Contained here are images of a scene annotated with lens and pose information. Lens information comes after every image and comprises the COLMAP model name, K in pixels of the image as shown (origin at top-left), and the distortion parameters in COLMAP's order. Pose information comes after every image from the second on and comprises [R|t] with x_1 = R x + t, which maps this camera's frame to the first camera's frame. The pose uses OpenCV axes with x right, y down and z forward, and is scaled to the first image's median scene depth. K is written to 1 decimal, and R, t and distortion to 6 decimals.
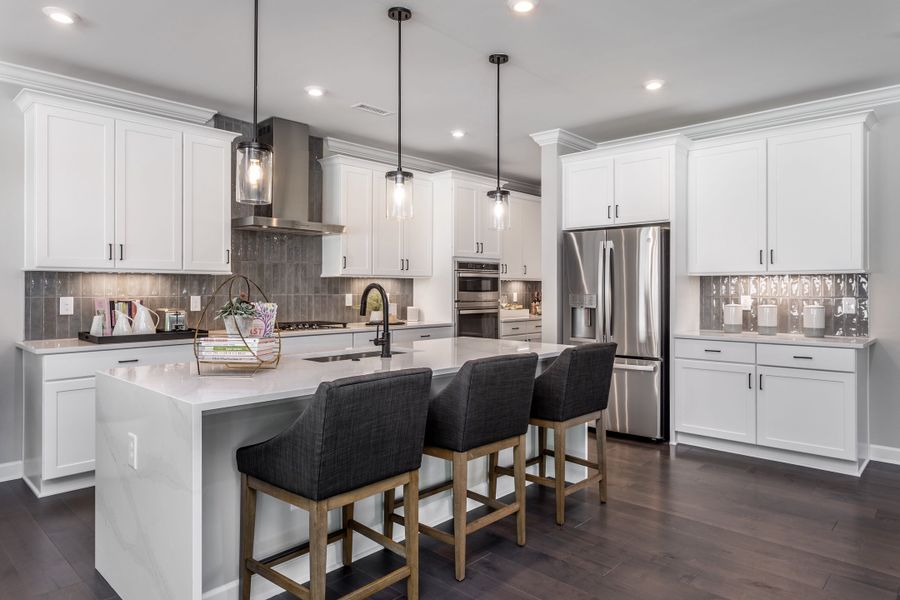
lens RADIAL K [[551.0, 0, 433.2], [0, 551.0, 284.8], [0, 0, 1]] dist [-0.006127, 0.001015]
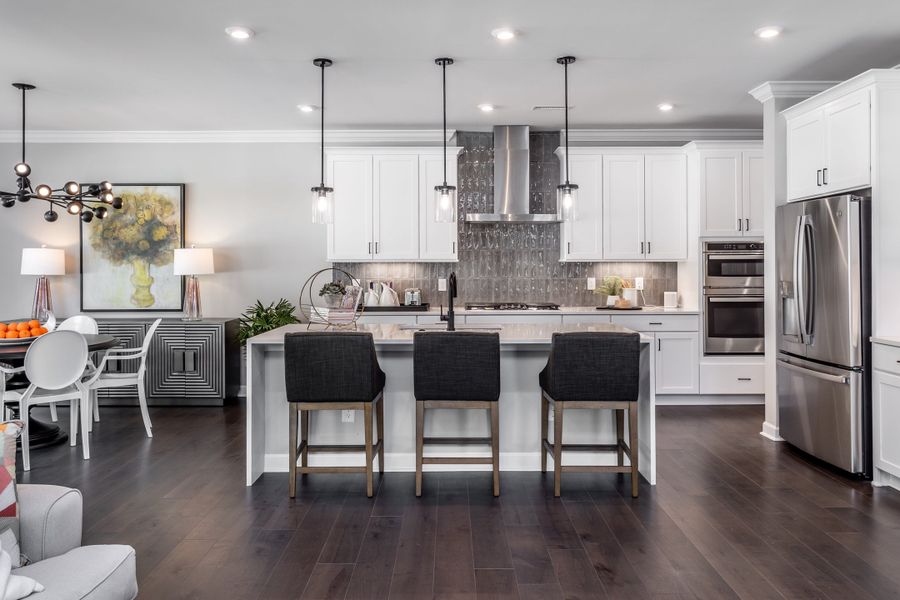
lens RADIAL K [[644.6, 0, 451.7], [0, 644.6, 259.4], [0, 0, 1]] dist [0.006329, 0.001937]
pose [[0.702040, -0.010759, -0.712056, 0.644435], [0.009063, 0.999940, -0.006174, -0.015797], [0.712080, -0.002119, 0.702096, -0.024560]]
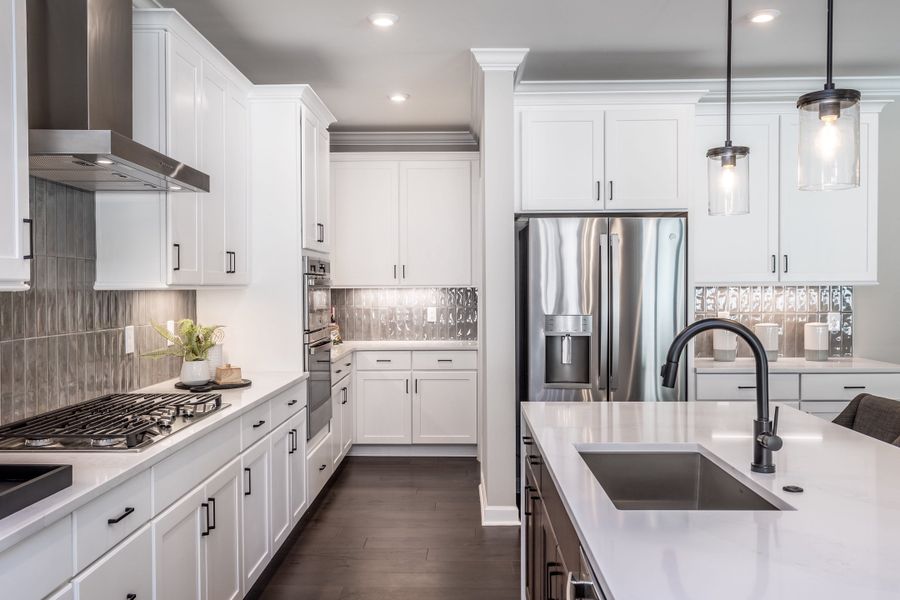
lens RADIAL K [[785.9, 0, 438.5], [0, 785.9, 303.8], [0, 0, 1]] dist [-0.003225, 0.001092]
pose [[0.740672, -0.019102, 0.671595, -0.491529], [0.002080, 0.999656, 0.026139, -0.022265], [-0.671863, -0.017963, 0.740458, 0.450901]]
